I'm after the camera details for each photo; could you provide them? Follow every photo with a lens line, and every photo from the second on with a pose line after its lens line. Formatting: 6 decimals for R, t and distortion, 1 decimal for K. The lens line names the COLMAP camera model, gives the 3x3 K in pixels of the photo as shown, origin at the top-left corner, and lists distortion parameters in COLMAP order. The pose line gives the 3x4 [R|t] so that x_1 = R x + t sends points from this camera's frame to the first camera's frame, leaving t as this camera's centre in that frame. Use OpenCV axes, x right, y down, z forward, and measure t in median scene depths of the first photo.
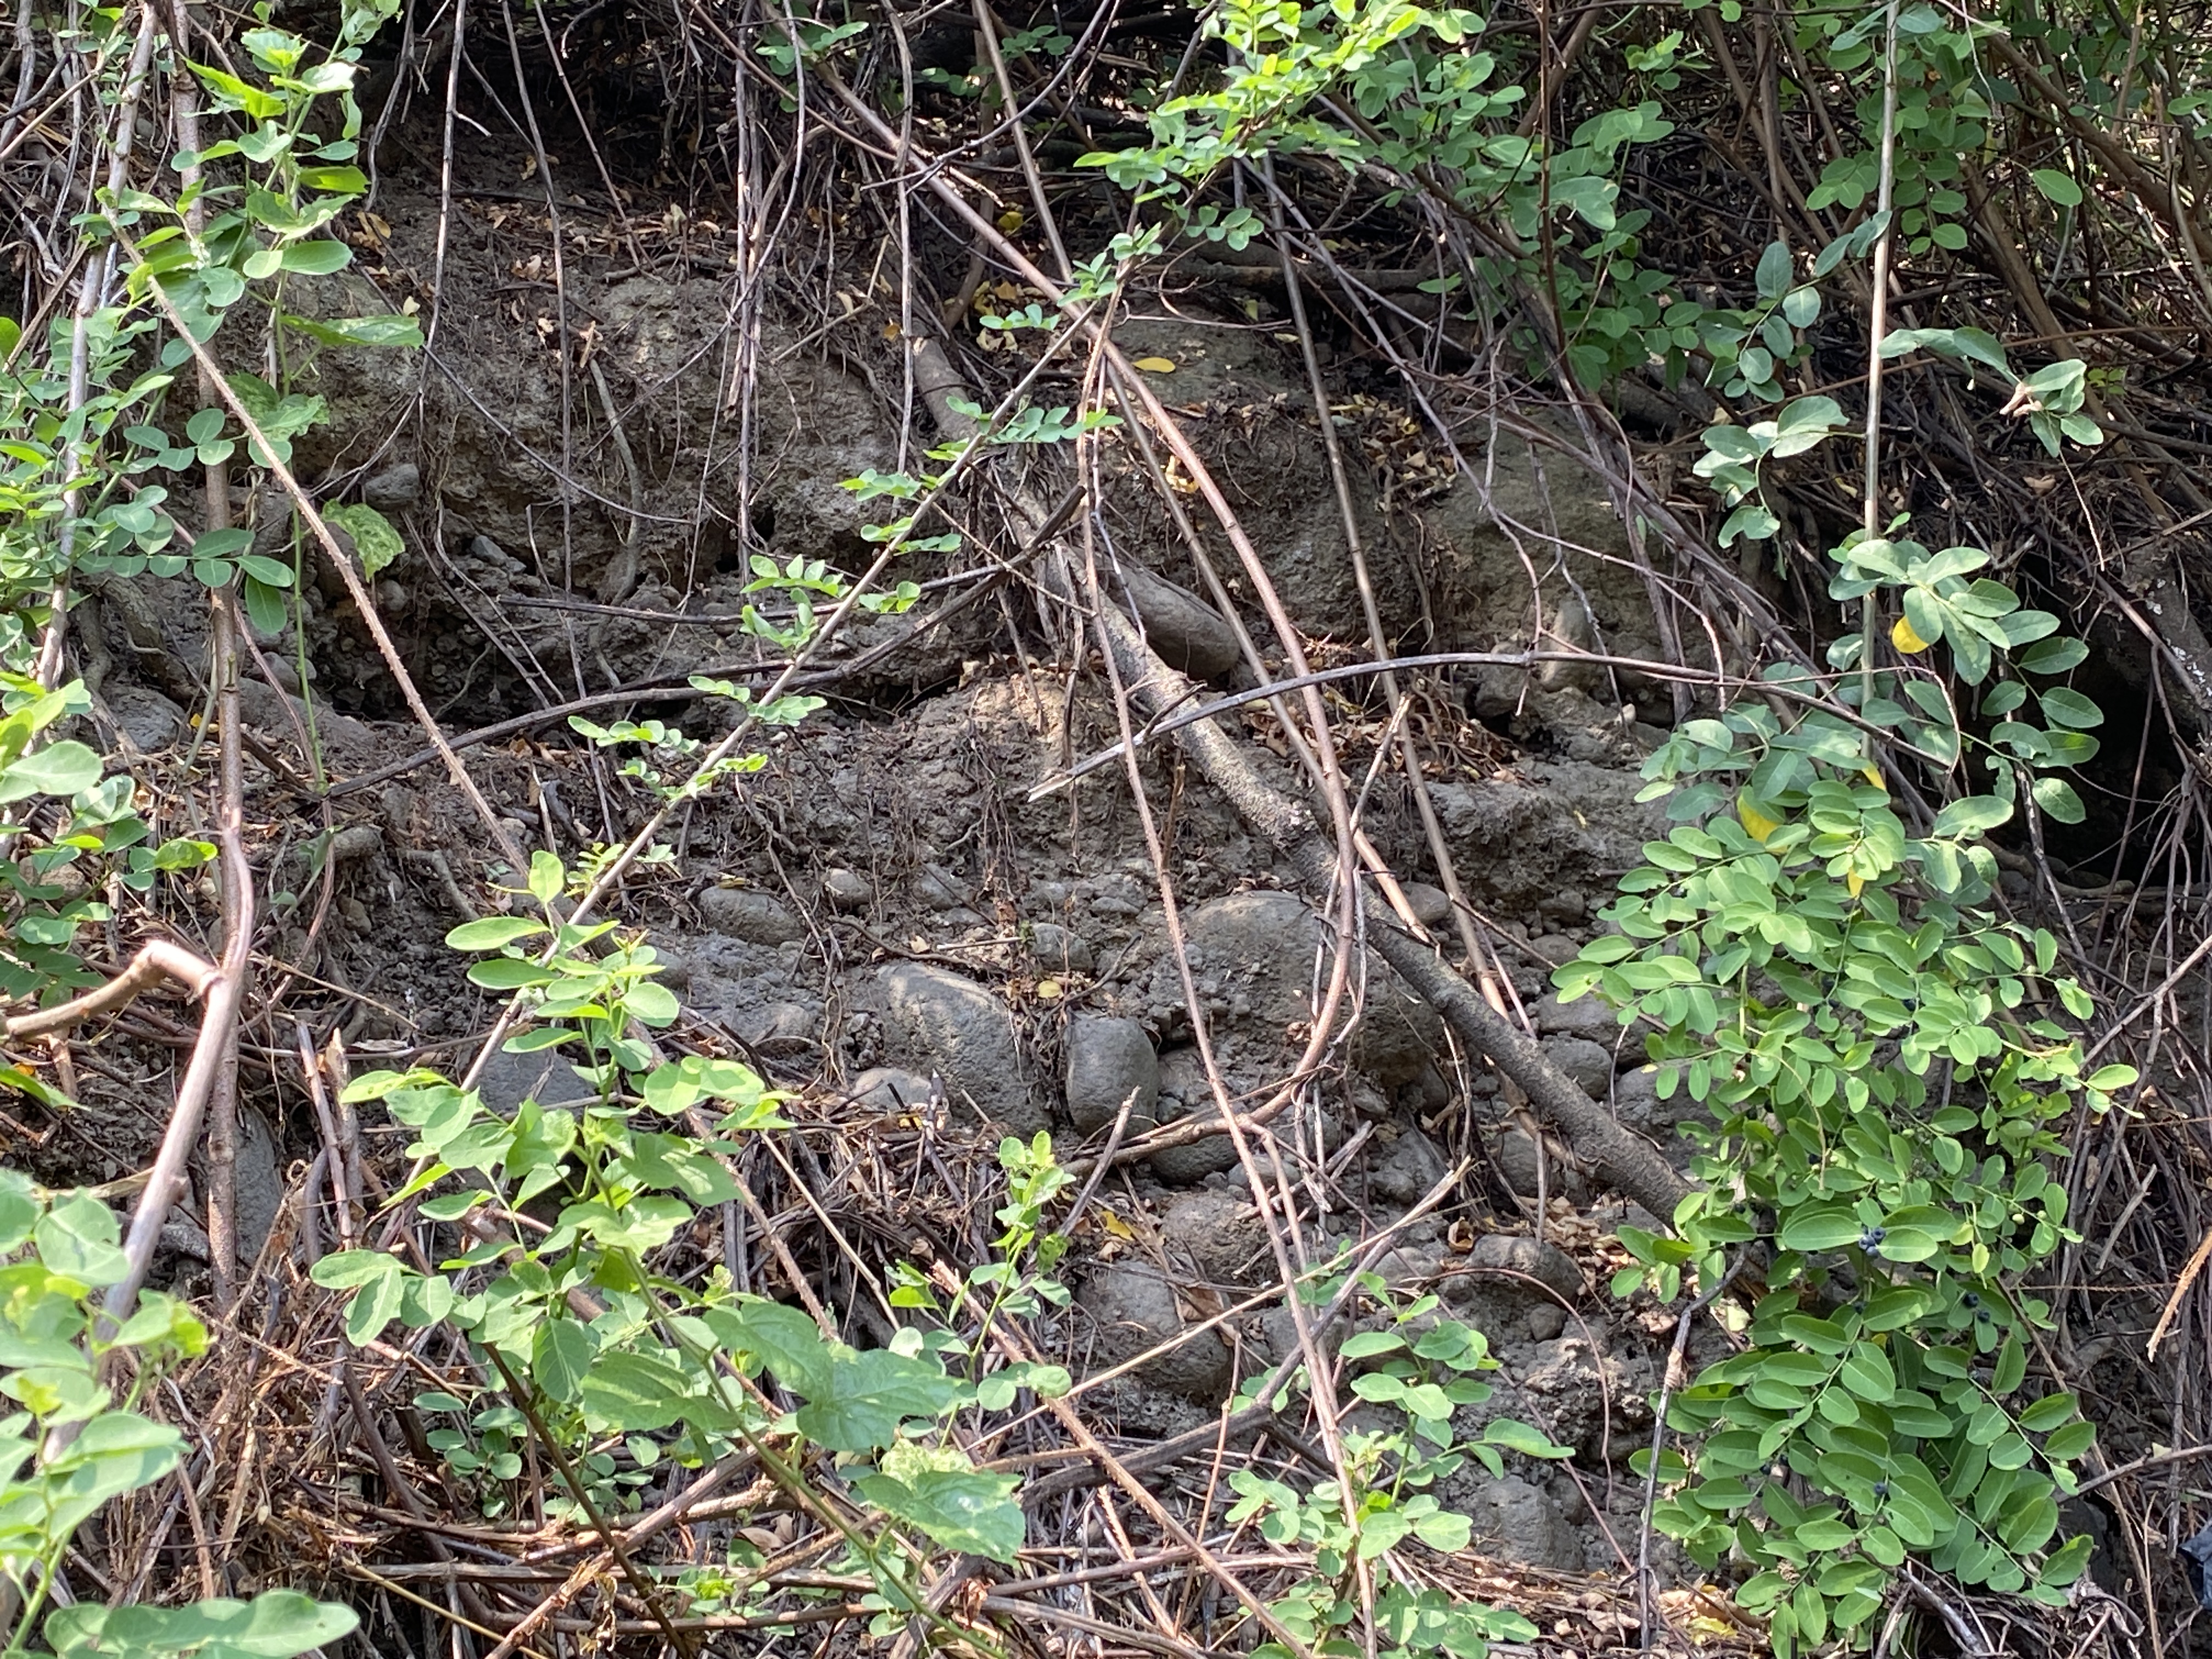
lens RADIAL K [[3311.5, 0, 1097.4], [0, 3311.5, 818.0], [0, 0, 1]] dist [0.113656, 0.000000]
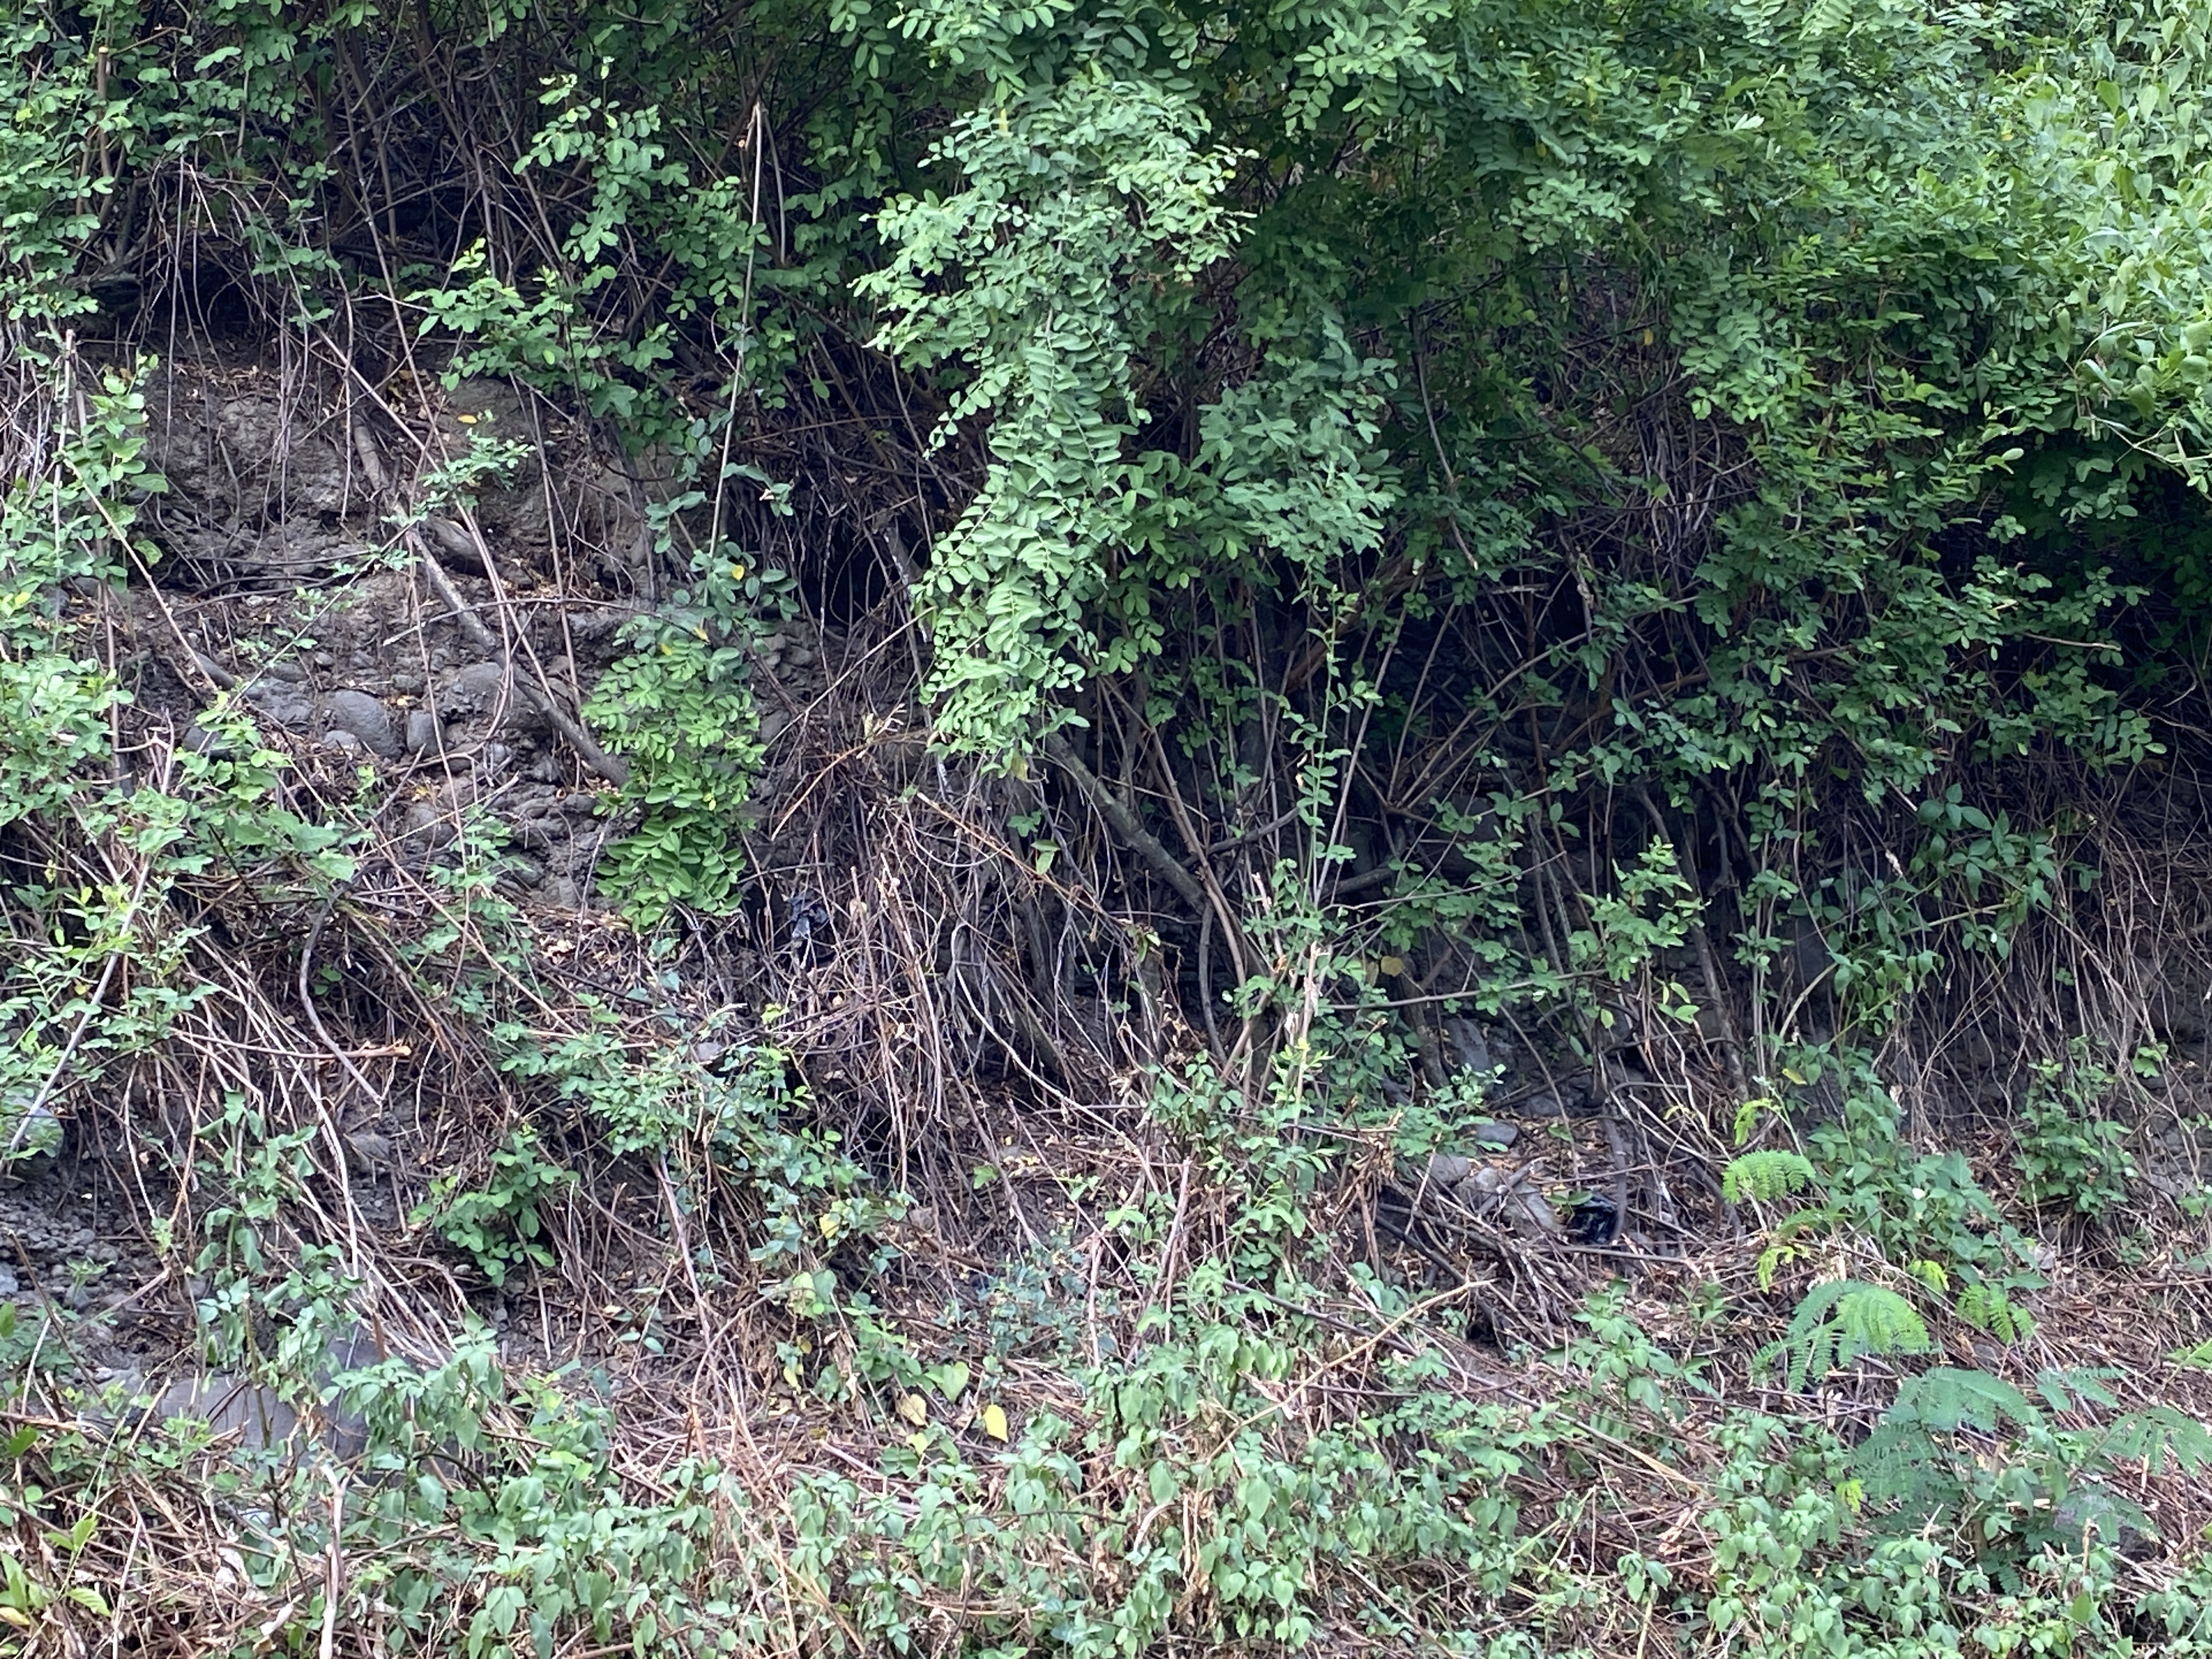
lens RADIAL K [[3378.6, 0, 1114.8], [0, 3378.6, 795.9], [0, 0, 1]] dist [0.117662, 0.000000]
pose [[0.991890, 0.014646, 0.126249, 0.234303], [-0.031281, 0.990914, 0.130809, -0.276188], [-0.123186, -0.133698, 0.983336, -1.968534]]
